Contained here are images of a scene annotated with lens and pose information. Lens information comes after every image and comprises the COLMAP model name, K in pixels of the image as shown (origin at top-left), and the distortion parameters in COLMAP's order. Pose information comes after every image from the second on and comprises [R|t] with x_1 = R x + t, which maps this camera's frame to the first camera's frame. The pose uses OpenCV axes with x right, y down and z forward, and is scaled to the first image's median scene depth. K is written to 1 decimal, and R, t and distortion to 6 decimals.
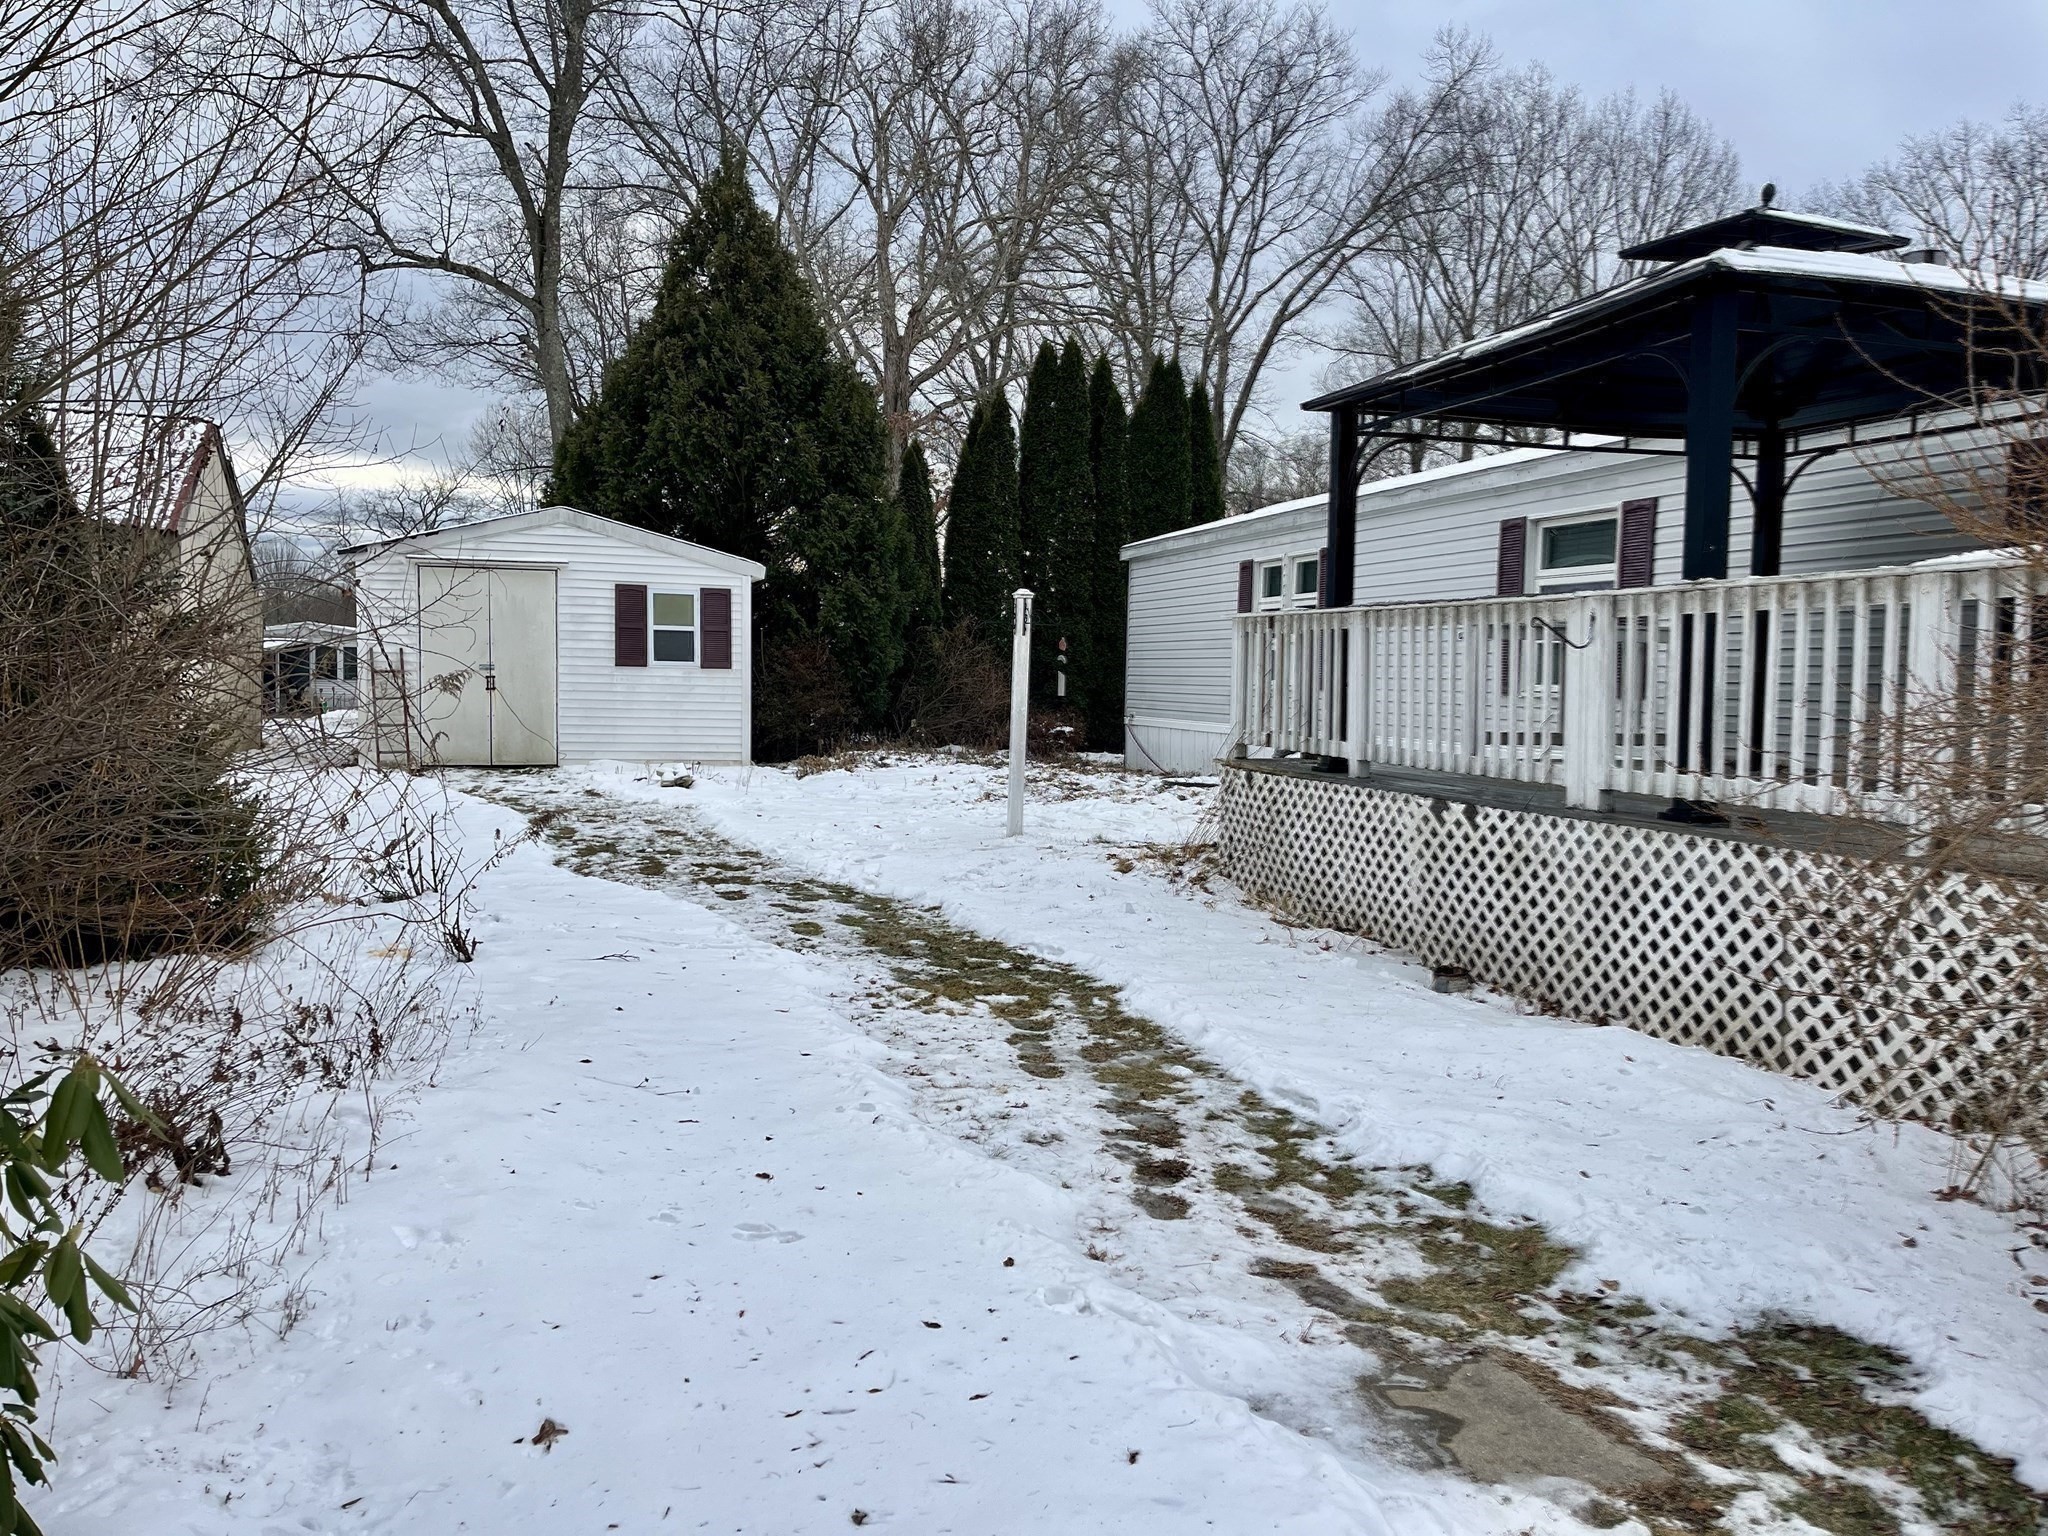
lens RADIAL K [[1506.7, 0, 1037.4], [0, 1506.7, 764.8], [0, 0, 1]] dist [0.012846, 0.001501]
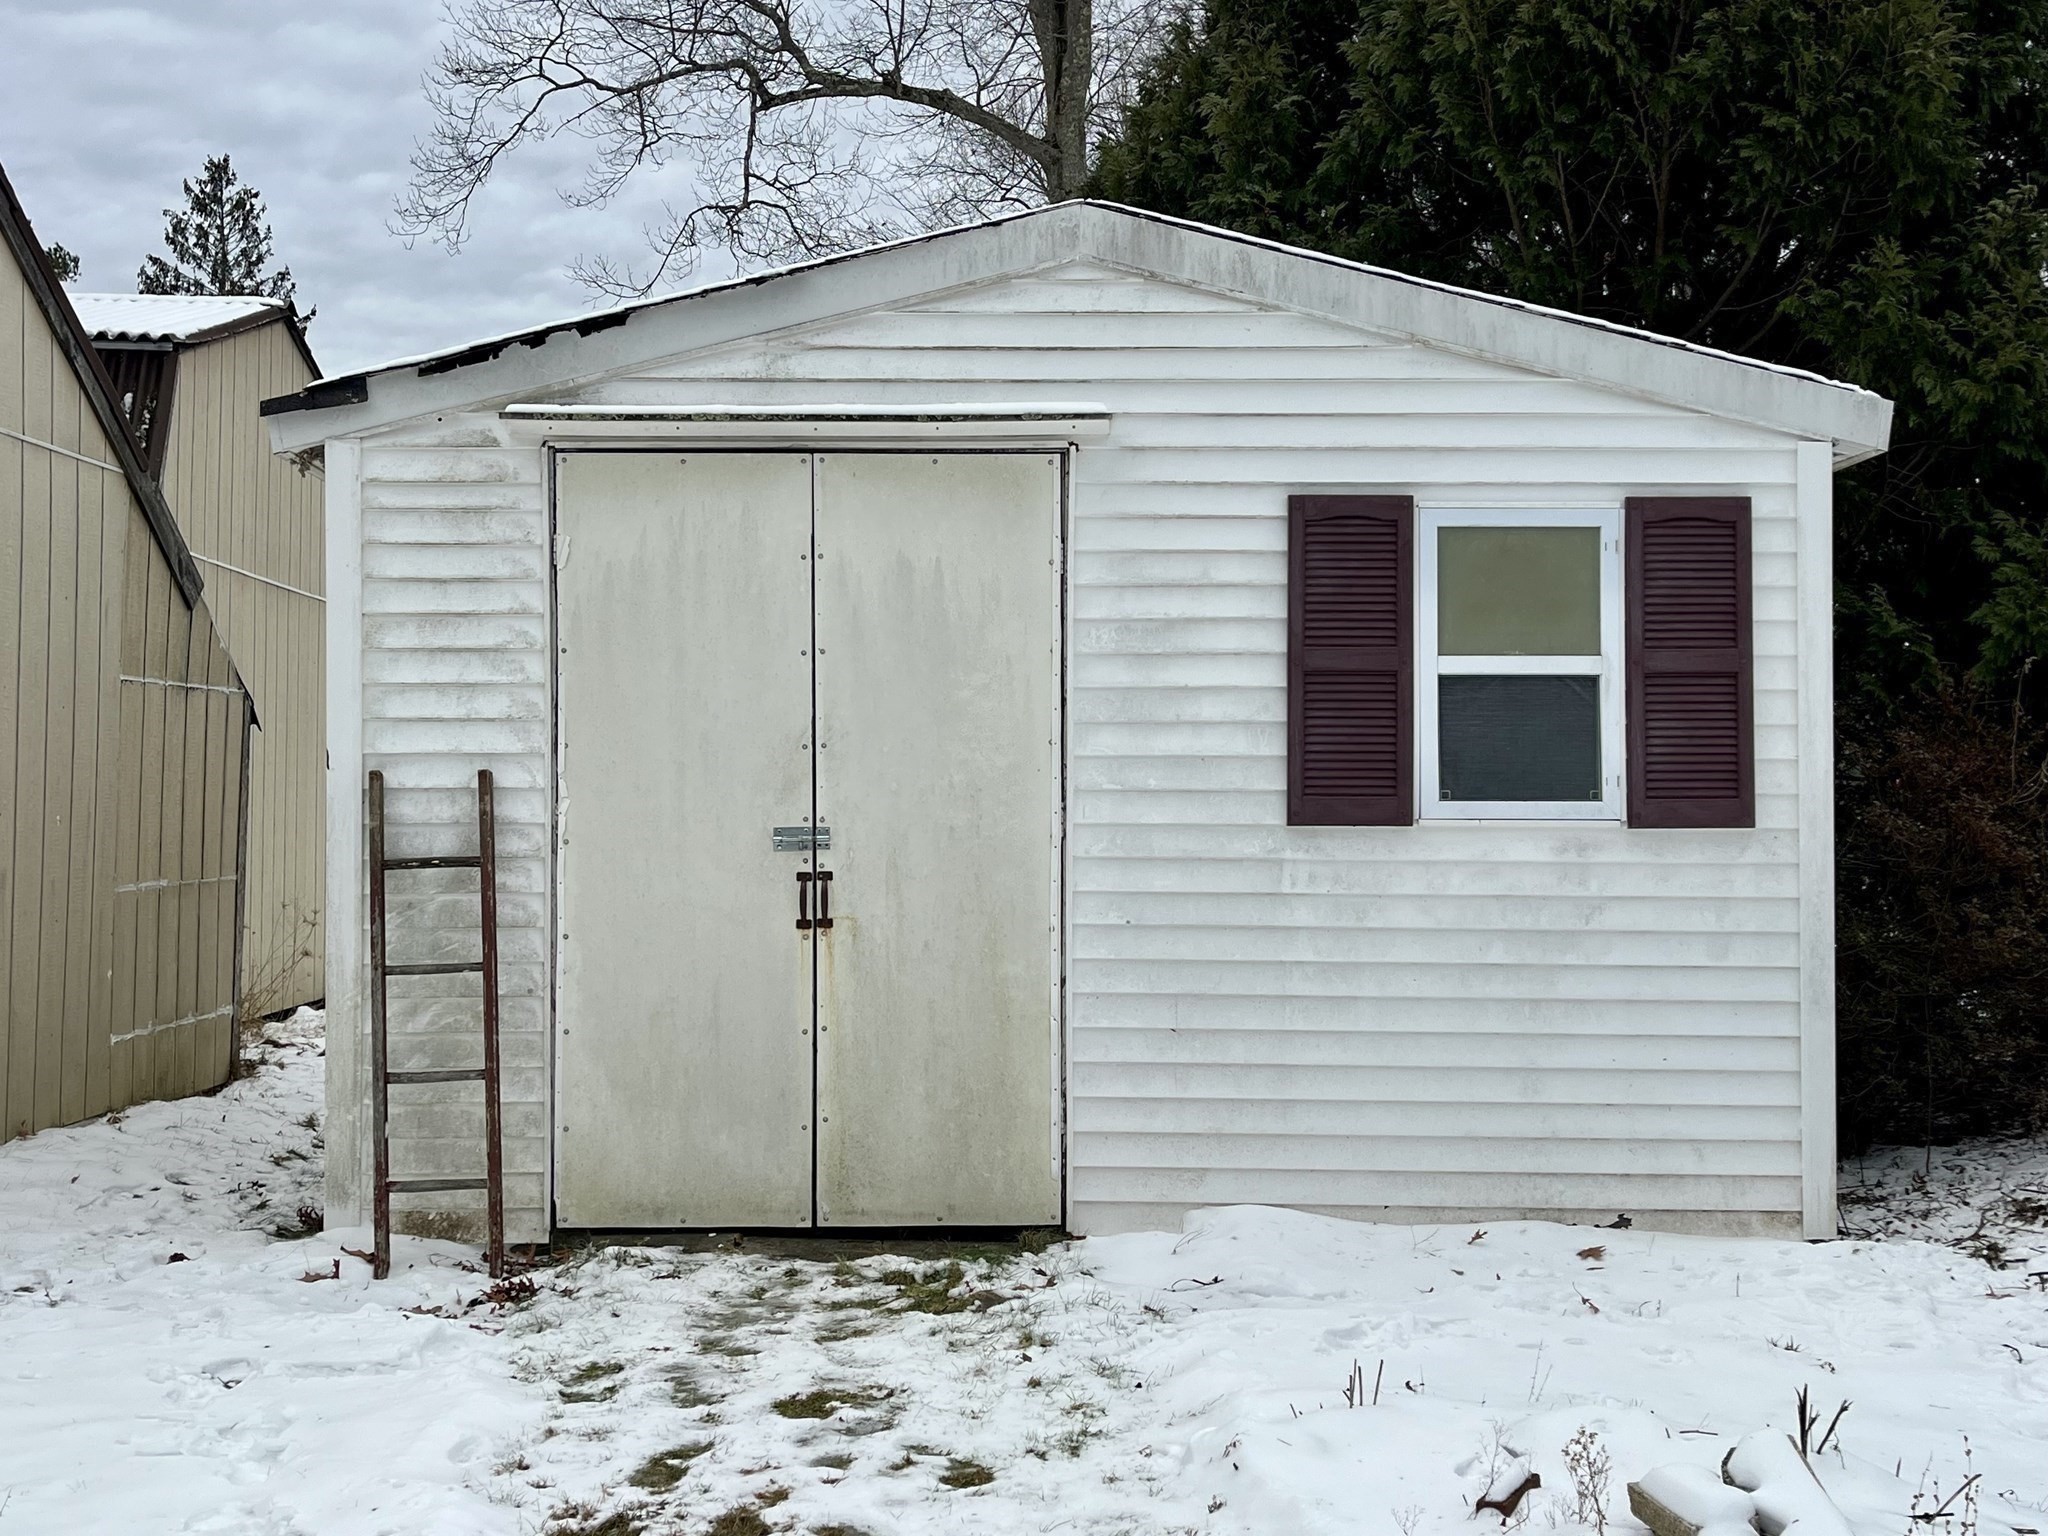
lens RADIAL K [[2148.3, 0, 1025.5], [0, 2148.3, 766.8], [0, 0, 1]] dist [-0.006476, 0.000000]
pose [[0.943826, -0.022289, -0.329691, -0.202121], [-0.004015, 0.996875, -0.078888, -0.046371], [0.330419, 0.075781, 0.940787, 0.646399]]
